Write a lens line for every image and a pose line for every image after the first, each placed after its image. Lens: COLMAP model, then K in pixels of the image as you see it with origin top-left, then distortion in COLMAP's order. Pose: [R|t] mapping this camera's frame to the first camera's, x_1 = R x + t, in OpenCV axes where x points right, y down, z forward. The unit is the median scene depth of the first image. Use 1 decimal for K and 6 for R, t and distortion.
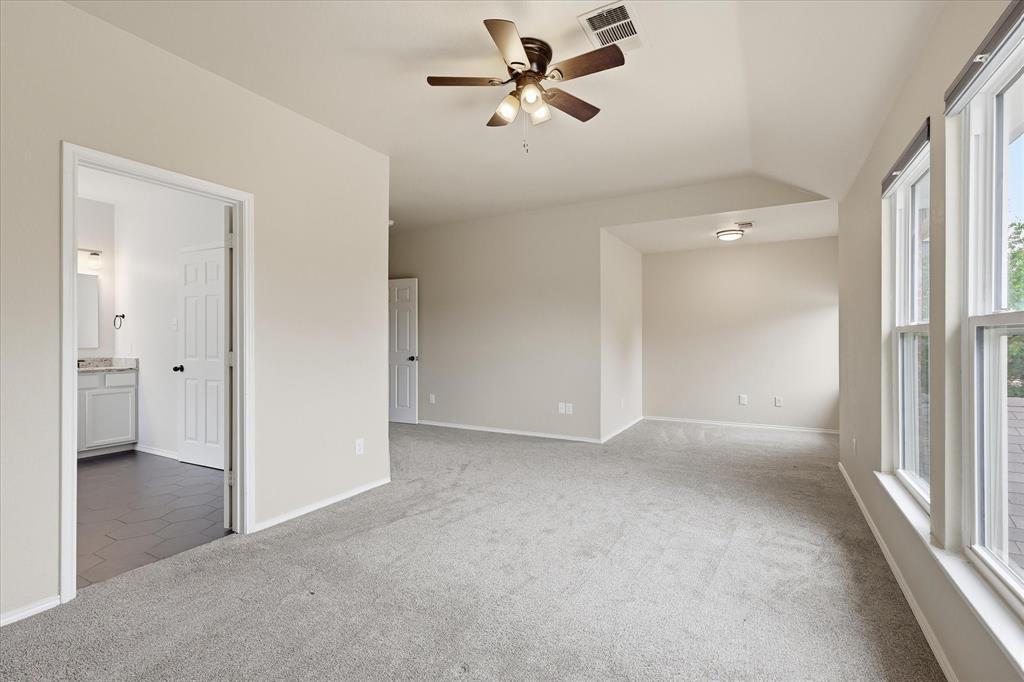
lens RADIAL K [[459.2, 0, 505.7], [0, 459.2, 337.6], [0, 0, 1]] dist [0.014385, 0.000098]
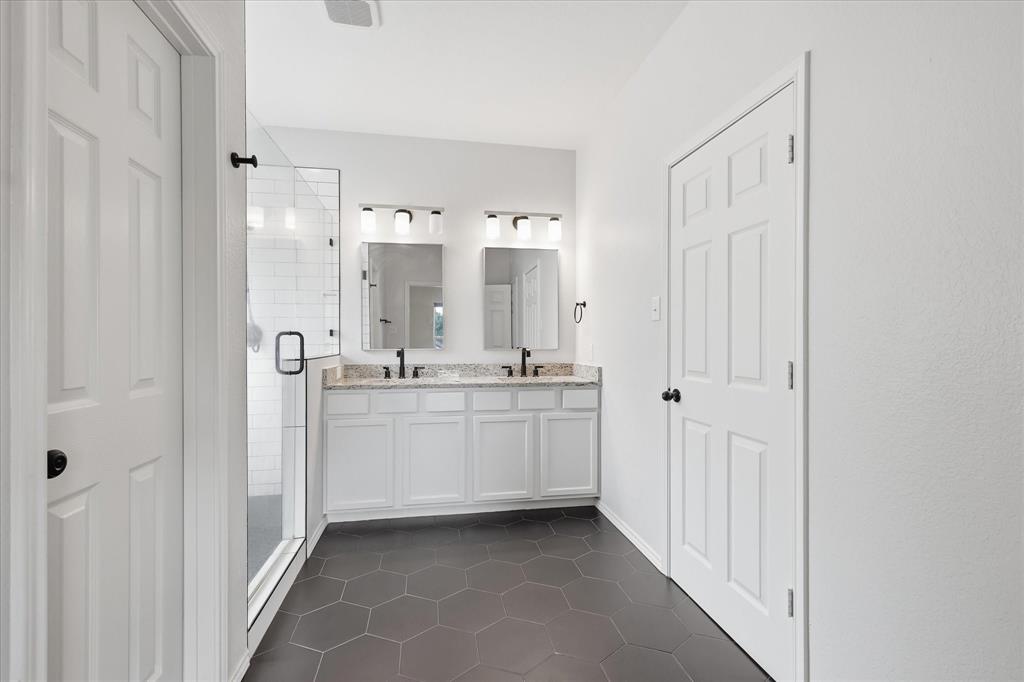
lens RADIAL K [[459.2, 0, 508.5], [0, 459.2, 342.9], [0, 0, 1]] dist [0.014385, 0.000098]
pose [[0.651971, 0.003938, -0.758234, -0.397357], [-0.006159, 0.999981, -0.000103, 0.012535], [0.758219, 0.004738, 0.651983, 0.491225]]
